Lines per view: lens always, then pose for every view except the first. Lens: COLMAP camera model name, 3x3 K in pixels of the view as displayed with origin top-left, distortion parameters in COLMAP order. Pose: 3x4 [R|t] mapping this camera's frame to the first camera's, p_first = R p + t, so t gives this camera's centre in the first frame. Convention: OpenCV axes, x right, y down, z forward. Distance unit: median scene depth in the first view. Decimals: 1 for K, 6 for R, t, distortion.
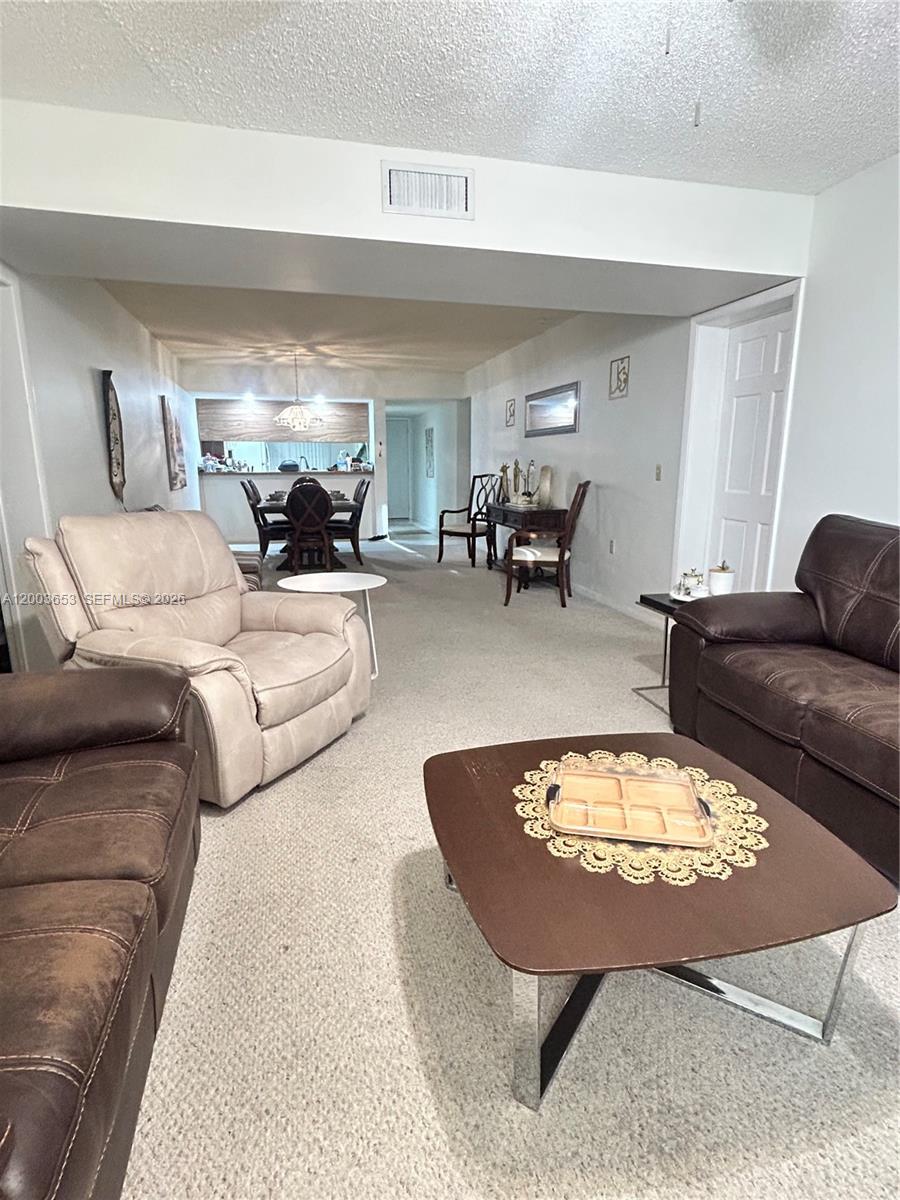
lens RADIAL K [[634.9, 0, 449.4], [0, 634.9, 600.6], [0, 0, 1]] dist [-0.002156, -0.003079]
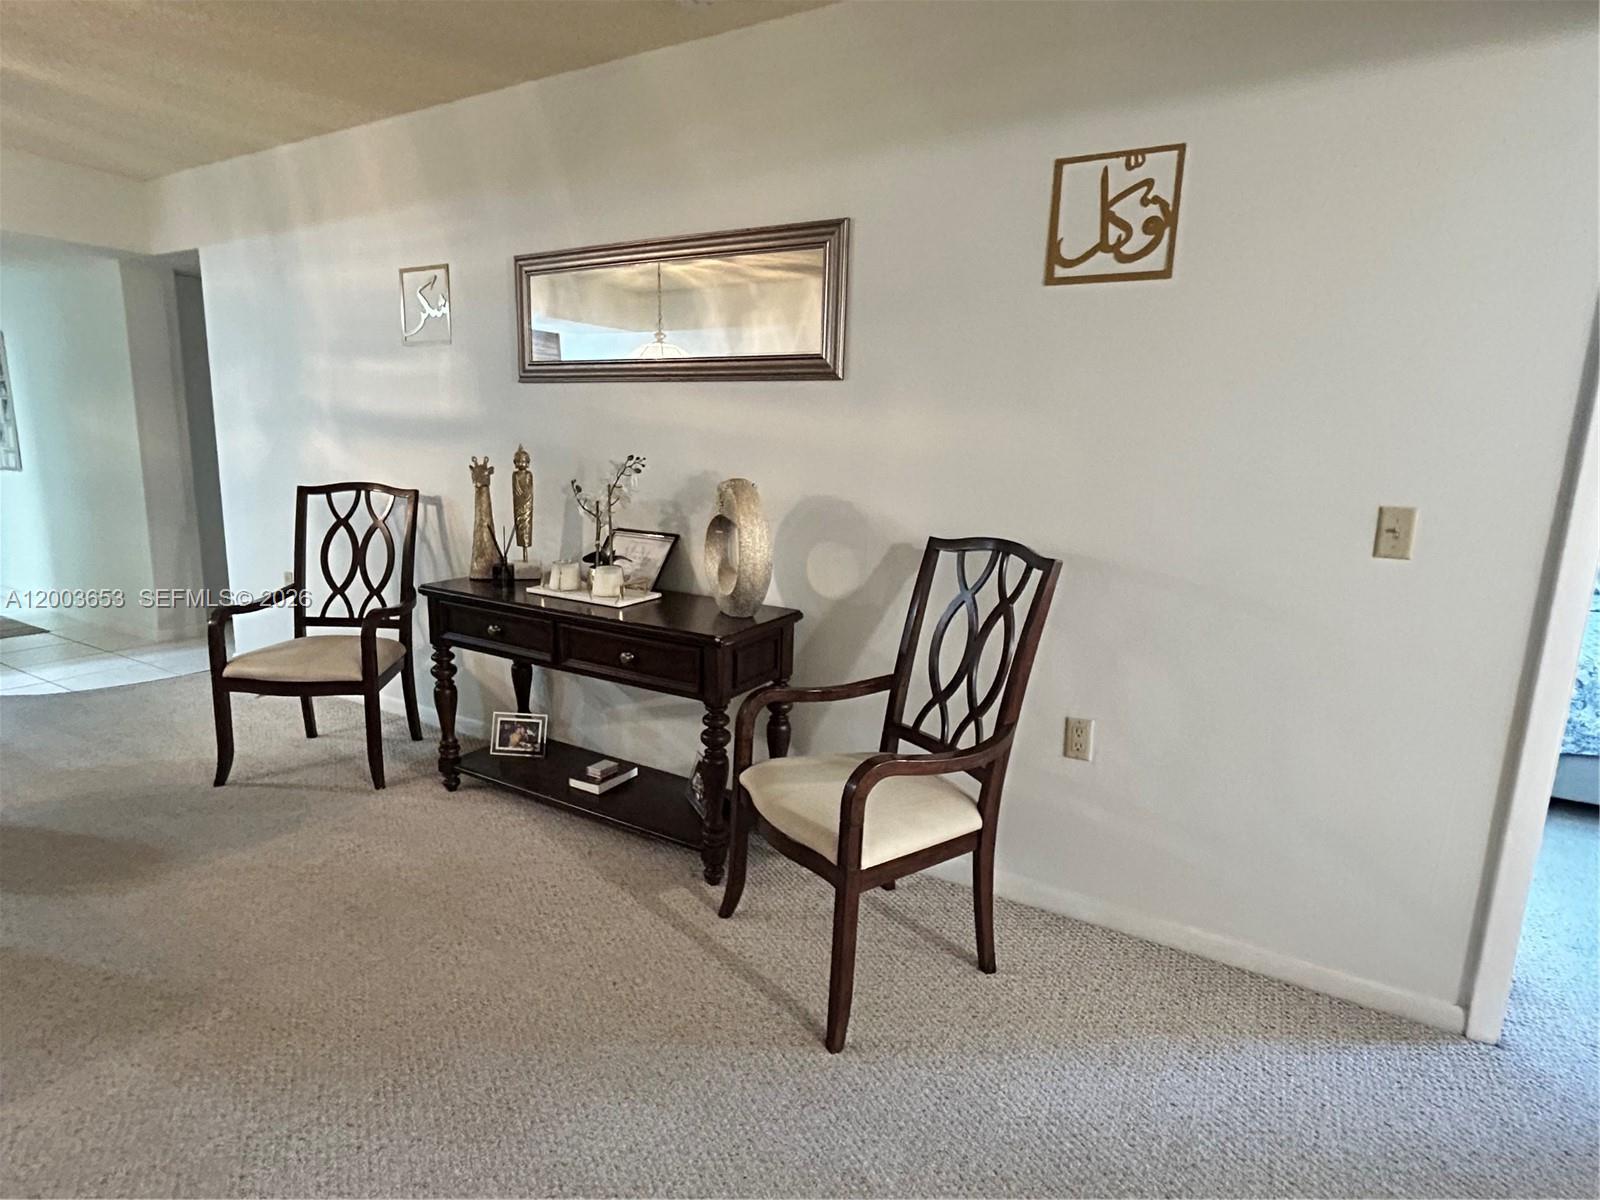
lens RADIAL K [[846.5, 0, 800.3], [0, 846.5, 599.2], [0, 0, 1]] dist [-0.002156, -0.003079]
pose [[0.693313, -0.107585, 0.712561, -0.140173], [0.121446, 0.992094, 0.031624, -0.177964], [-0.710330, 0.064613, 0.700897, 0.754097]]
